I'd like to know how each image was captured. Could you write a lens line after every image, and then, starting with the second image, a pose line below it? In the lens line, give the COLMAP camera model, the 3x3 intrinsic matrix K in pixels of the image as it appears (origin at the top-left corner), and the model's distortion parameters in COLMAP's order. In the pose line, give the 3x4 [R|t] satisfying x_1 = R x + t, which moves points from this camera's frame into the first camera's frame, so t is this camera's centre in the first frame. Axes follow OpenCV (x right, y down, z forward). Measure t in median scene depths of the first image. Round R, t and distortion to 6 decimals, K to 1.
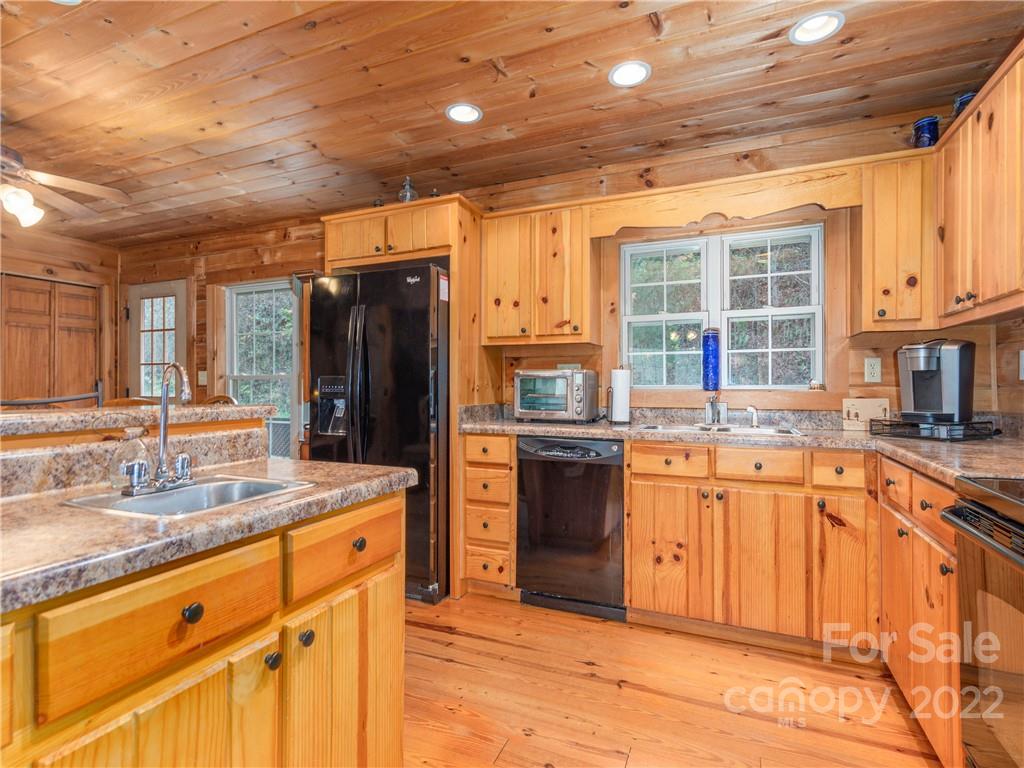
lens RADIAL K [[497.5, 0, 525.1], [0, 497.5, 382.1], [0, 0, 1]] dist [0.005574, -0.000400]
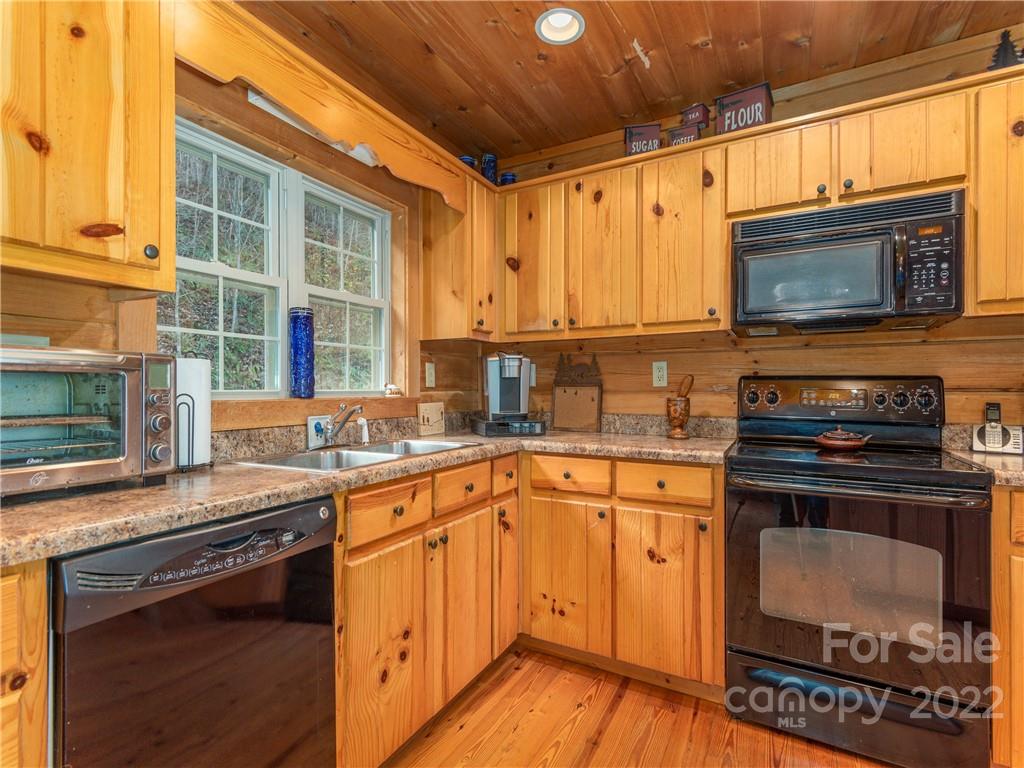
lens RADIAL K [[497.5, 0, 505.0], [0, 497.5, 387.8], [0, 0, 1]] dist [0.005574, -0.000400]
pose [[0.116282, 0.003303, 0.993211, -0.250058], [-0.004297, 0.999987, -0.002823, 0.003360], [-0.993207, -0.003940, 0.116295, 0.607924]]
